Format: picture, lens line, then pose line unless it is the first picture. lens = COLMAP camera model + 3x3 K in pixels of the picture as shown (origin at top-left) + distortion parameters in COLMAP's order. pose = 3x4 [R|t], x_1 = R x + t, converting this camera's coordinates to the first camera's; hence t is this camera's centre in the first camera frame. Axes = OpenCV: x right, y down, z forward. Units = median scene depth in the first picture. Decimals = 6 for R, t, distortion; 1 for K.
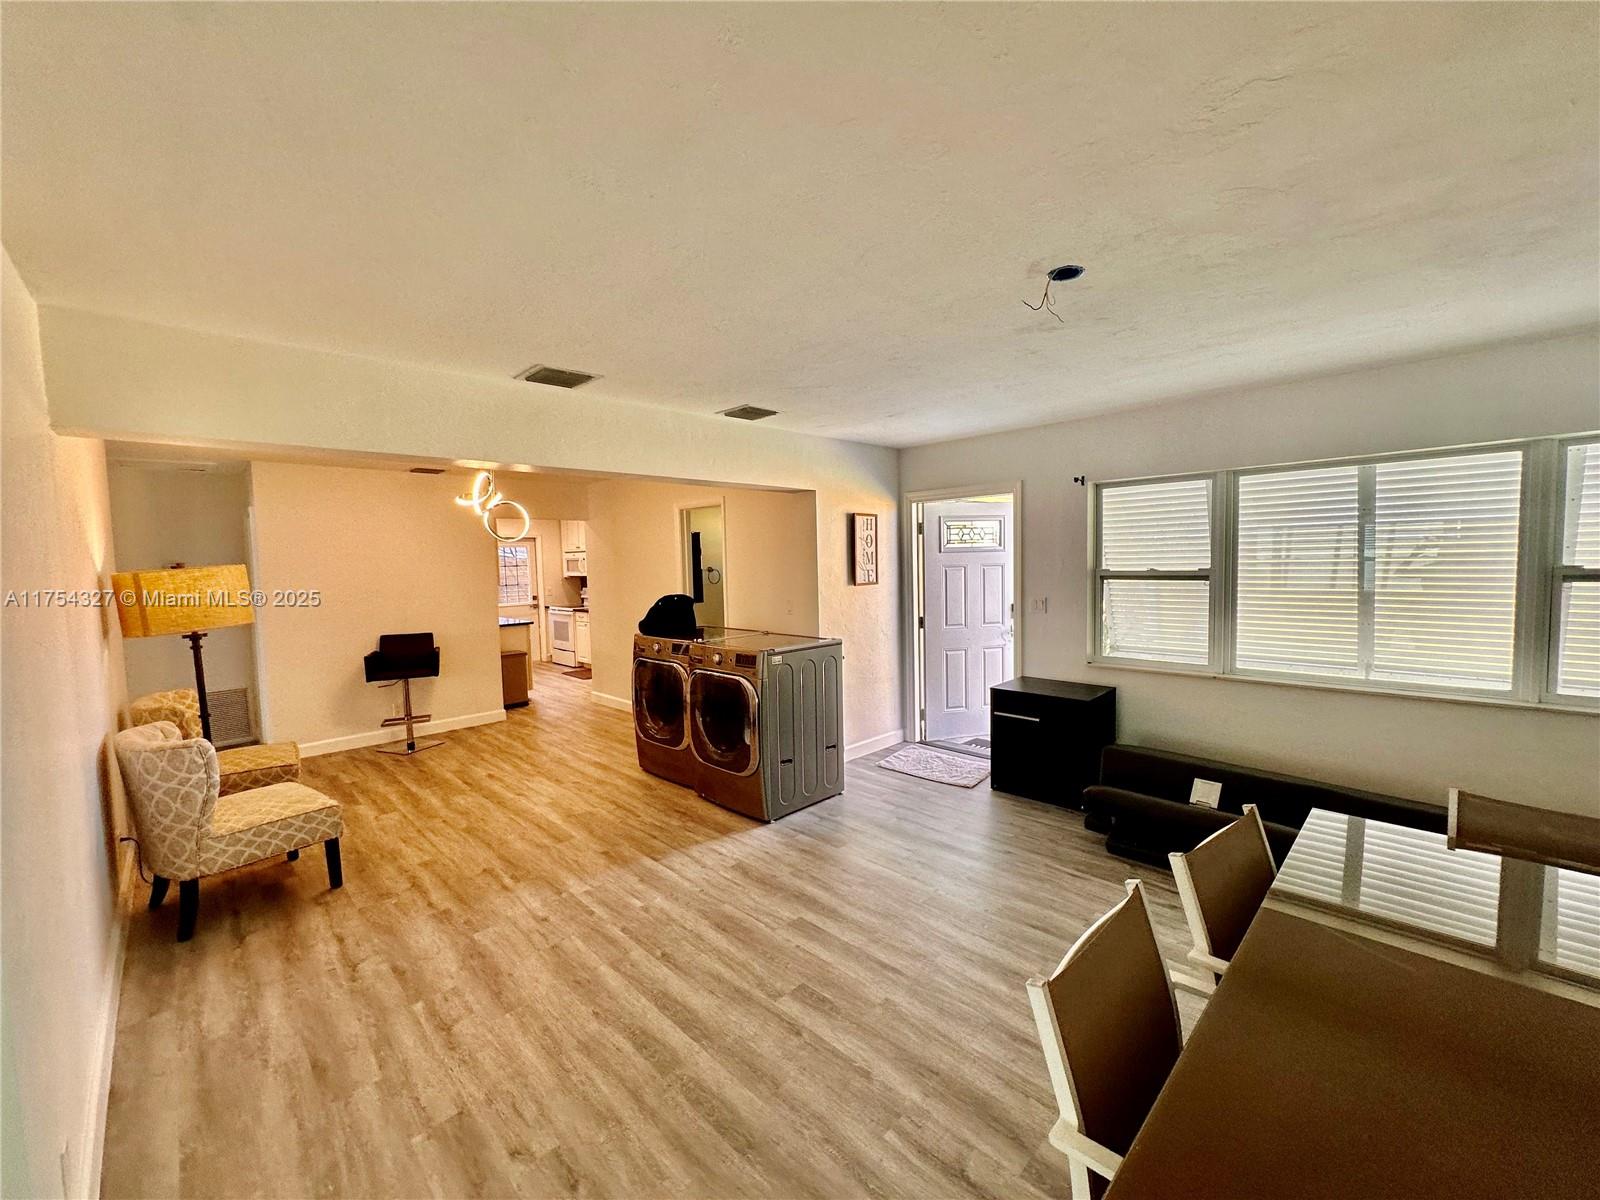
lens RADIAL K [[639.6, 0, 800.0], [0, 639.6, 600.0], [0, 0, 1]] dist [0.000214, 0.000077]
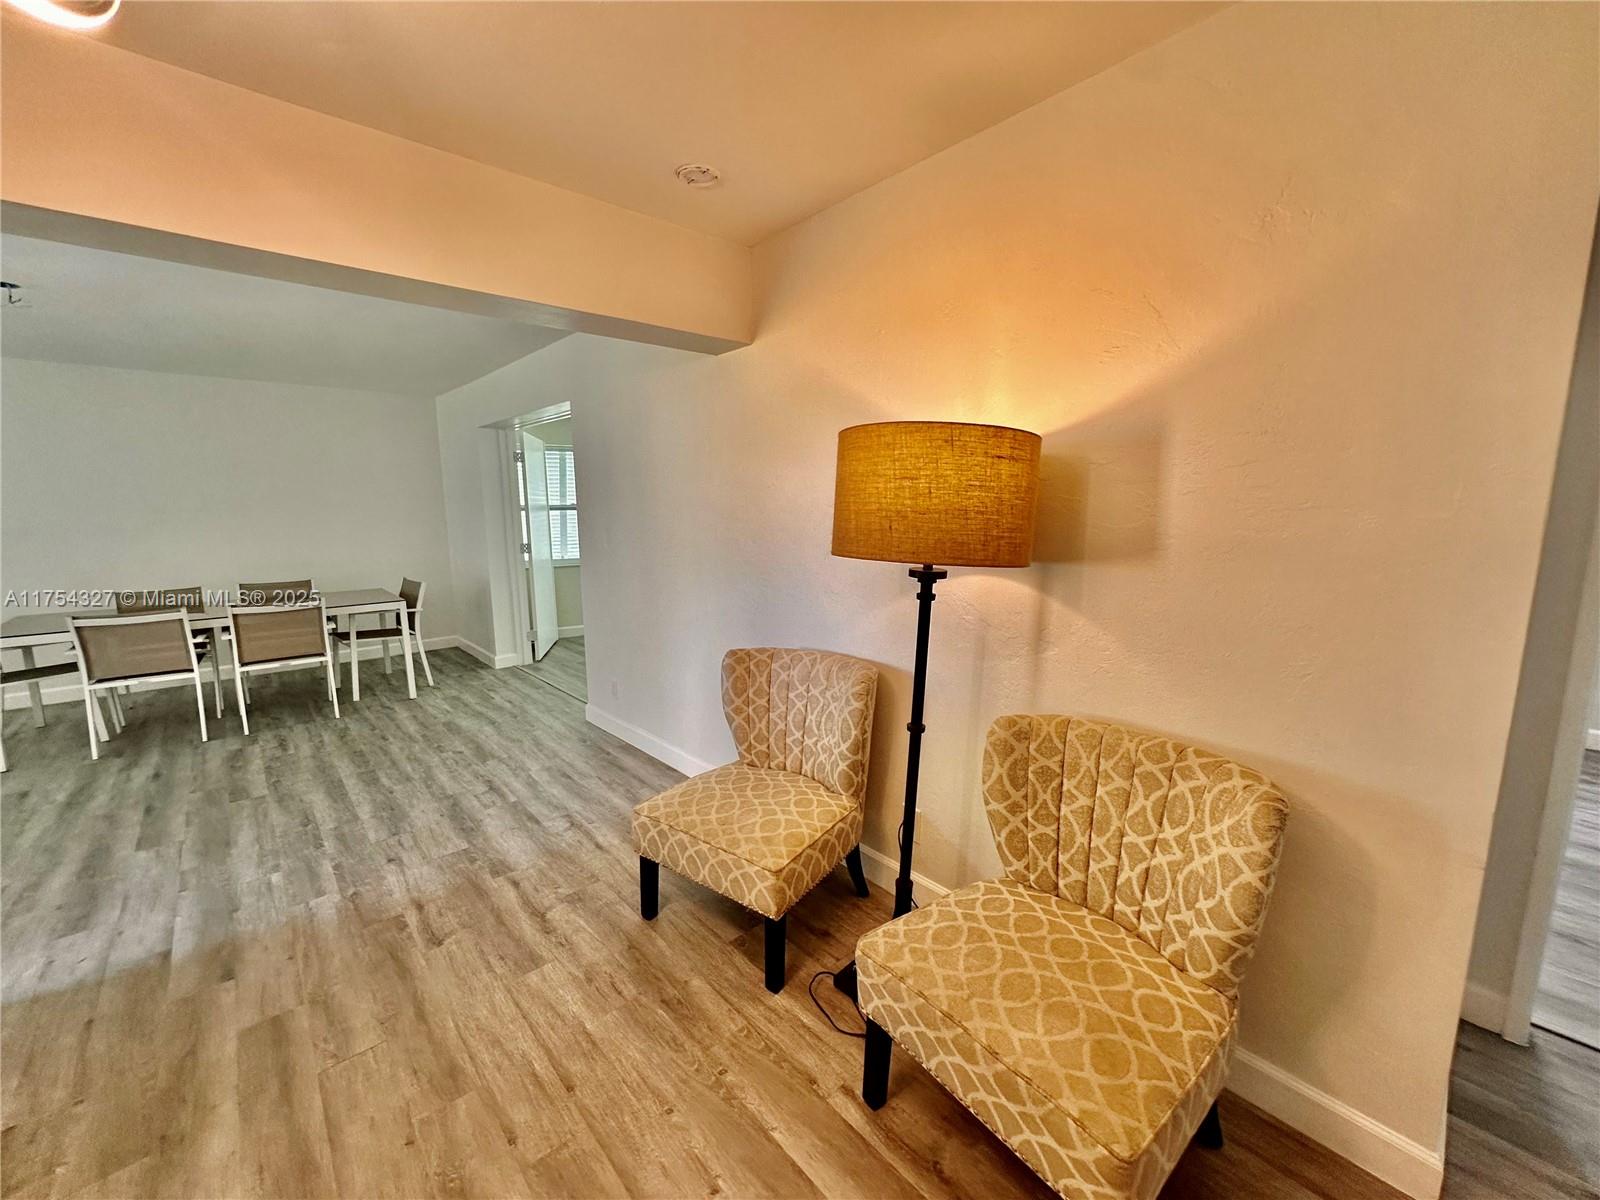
lens RADIAL K [[639.6, 0, 800.0], [0, 639.6, 600.0], [0, 0, 1]] dist [0.000214, 0.000077]
pose [[-0.998294, 0.027867, 0.051302, -1.118368], [0.038178, 0.976405, 0.212547, -0.041436], [-0.044168, 0.214143, -0.975803, 1.919117]]
